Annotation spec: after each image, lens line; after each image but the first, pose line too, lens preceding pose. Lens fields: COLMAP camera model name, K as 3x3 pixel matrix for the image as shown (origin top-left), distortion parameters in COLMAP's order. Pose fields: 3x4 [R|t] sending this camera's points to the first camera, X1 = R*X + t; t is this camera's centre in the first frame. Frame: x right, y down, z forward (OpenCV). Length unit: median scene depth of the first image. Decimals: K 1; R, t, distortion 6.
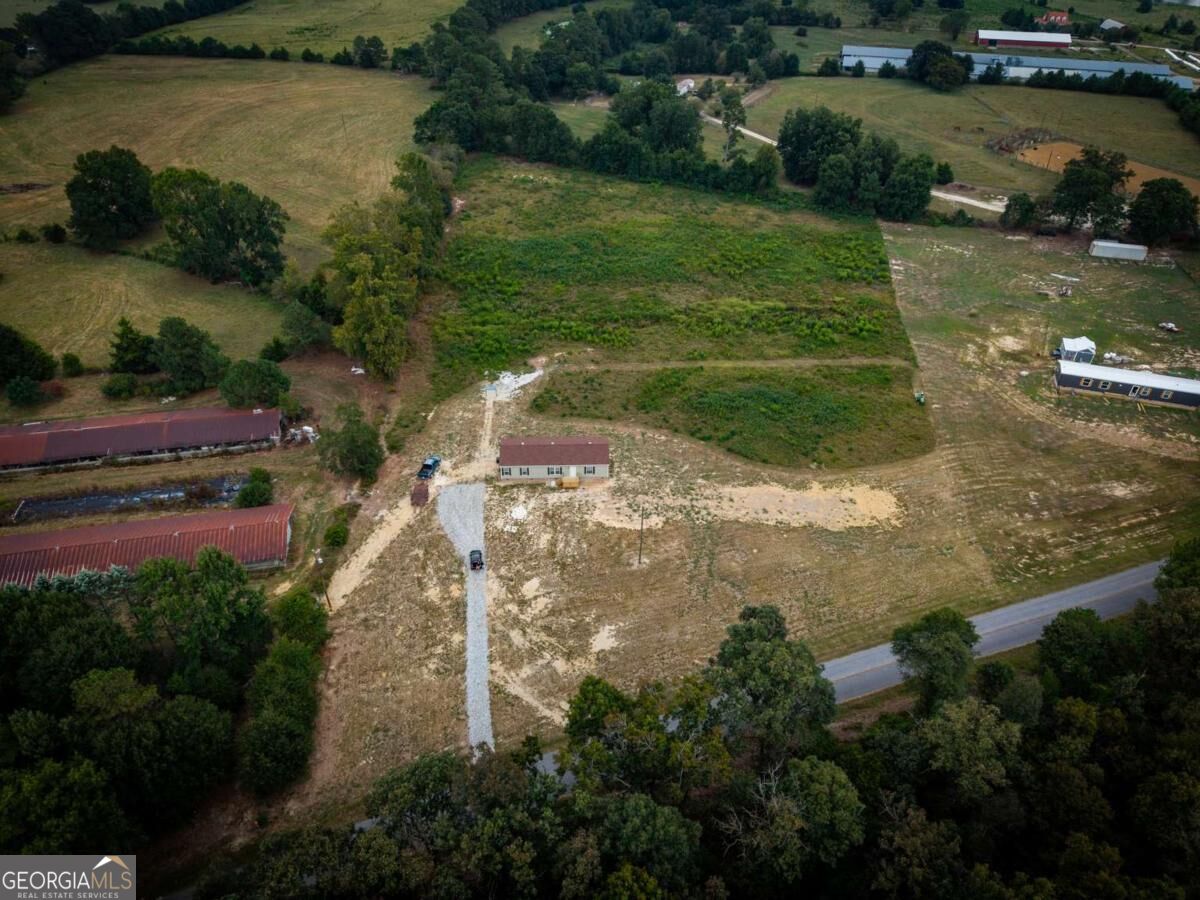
lens RADIAL K [[805.8, 0, 603.7], [0, 805.8, 446.1], [0, 0, 1]] dist [0.026075, -0.022627]
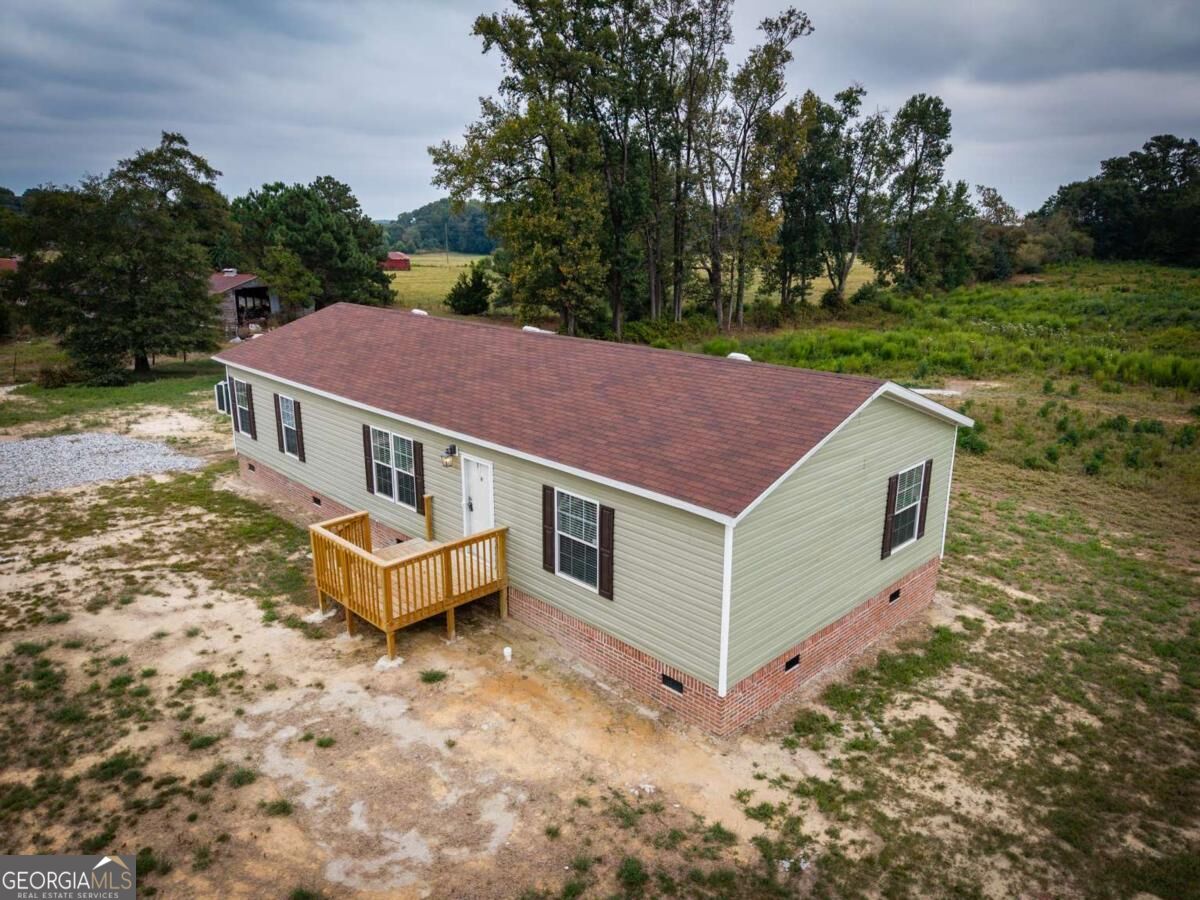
lens RADIAL K [[805.8, 0, 603.7], [0, 805.8, 446.1], [0, 0, 1]] dist [0.026075, -0.022627]
pose [[0.676784, 0.185101, -0.712532, 0.053099], [-0.438007, 0.879170, -0.187641, 0.036773], [0.591704, 0.439086, 0.676084, 0.919643]]
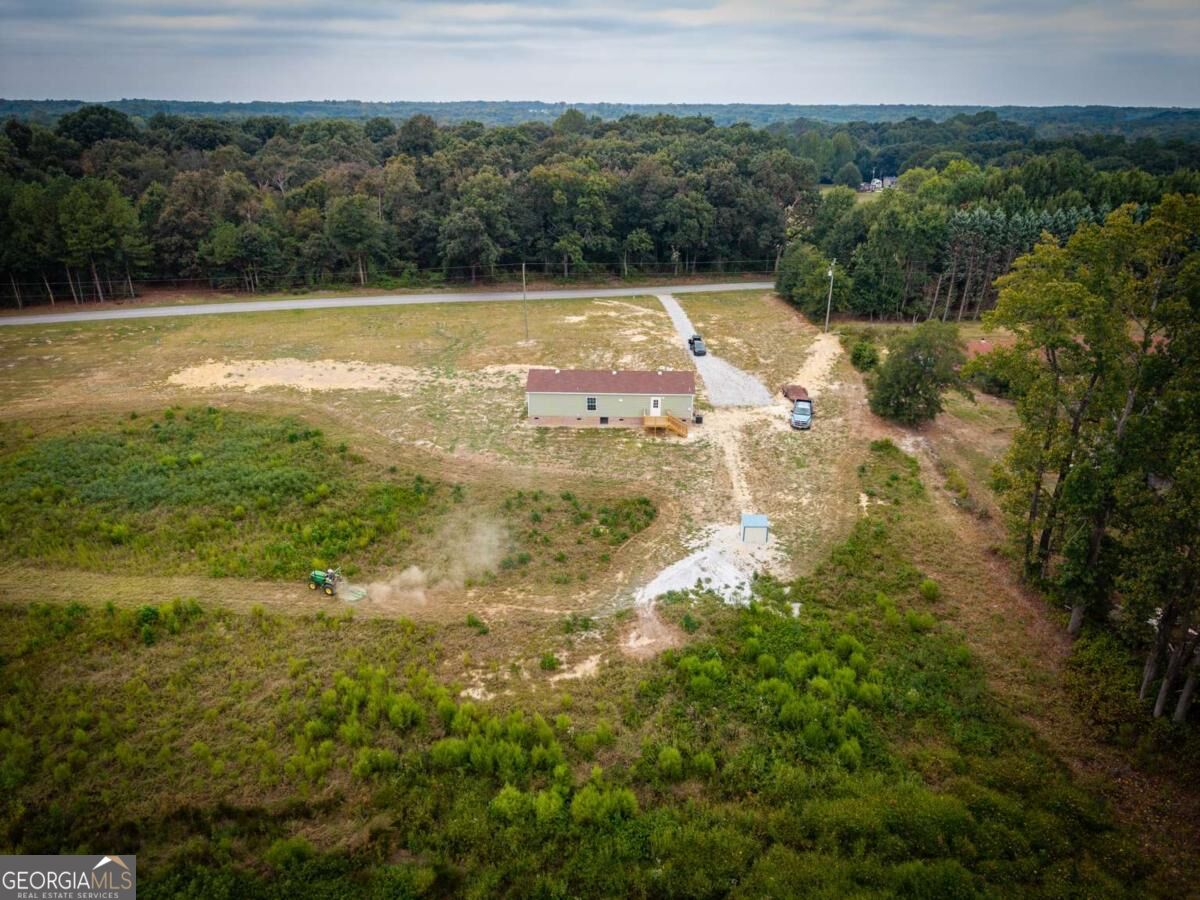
lens RADIAL K [[791.6, 0, 602.7], [0, 791.6, 450.7], [0, 0, 1]] dist [0.125524, -0.208558]
pose [[-0.996643, -0.043949, 0.069071, -0.102109], [0.037579, 0.503973, 0.862901, -0.529698], [-0.072734, 0.862600, -0.500630, 1.381141]]
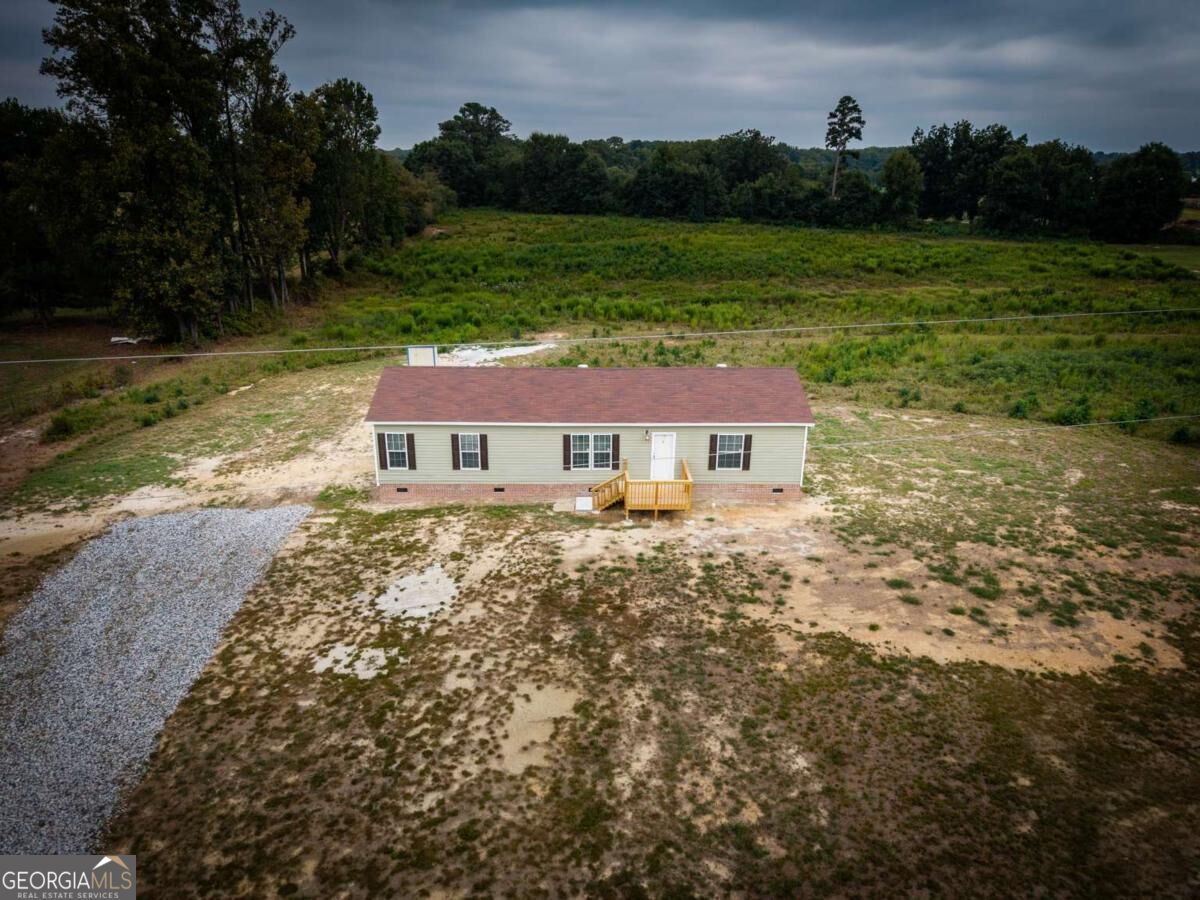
lens RADIAL K [[805.8, 0, 603.7], [0, 805.8, 446.1], [0, 0, 1]] dist [0.026075, -0.022627]
pose [[0.999771, 0.003274, -0.021171, -0.051287], [-0.009262, 0.957181, -0.289343, 0.099940], [0.019317, 0.289473, 0.956991, 0.752041]]
